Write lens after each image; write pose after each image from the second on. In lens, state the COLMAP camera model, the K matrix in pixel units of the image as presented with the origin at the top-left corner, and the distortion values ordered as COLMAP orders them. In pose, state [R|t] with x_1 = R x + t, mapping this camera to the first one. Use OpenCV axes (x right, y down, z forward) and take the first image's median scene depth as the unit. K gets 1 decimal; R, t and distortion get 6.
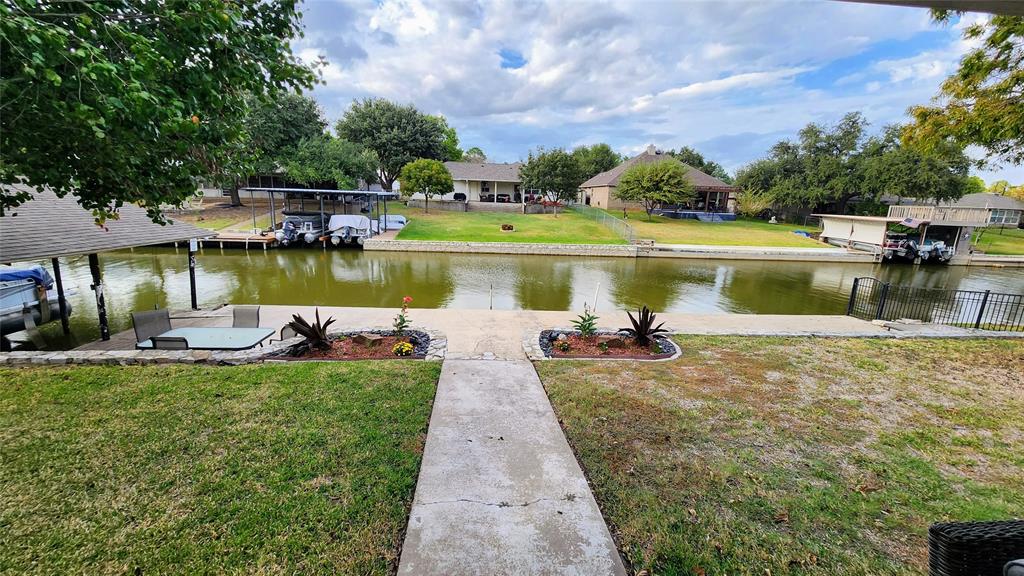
lens RADIAL K [[447.3, 0, 512.0], [0, 447.3, 288.0], [0, 0, 1]] dist [0.000924, 0.000432]
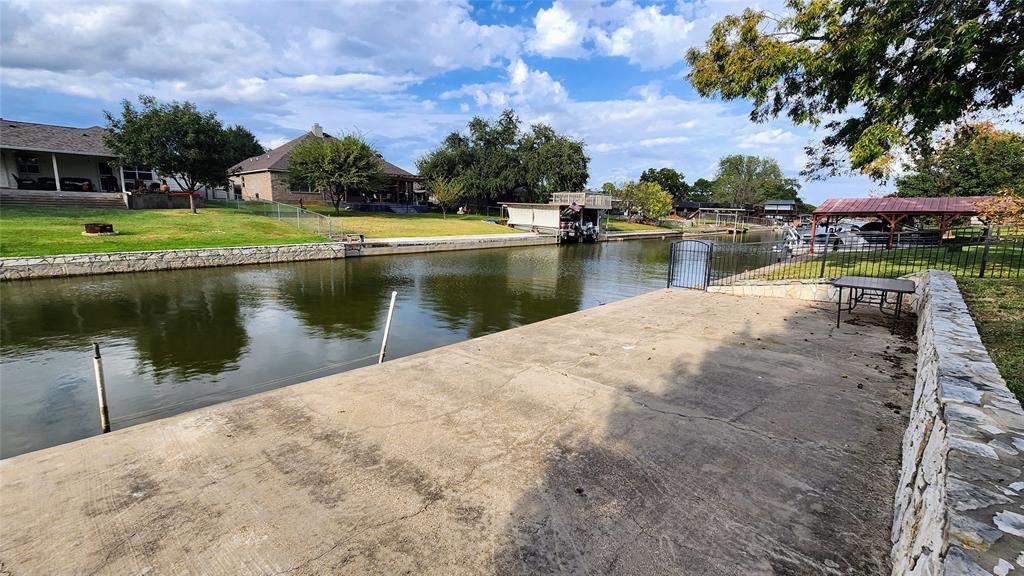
lens RADIAL K [[447.3, 0, 512.0], [0, 447.3, 288.0], [0, 0, 1]] dist [0.000924, 0.000432]
pose [[0.730900, -0.137056, 0.668581, -0.015537], [0.149409, 0.987998, 0.039199, -0.007201], [-0.665929, 0.071242, 0.742605, 0.230354]]
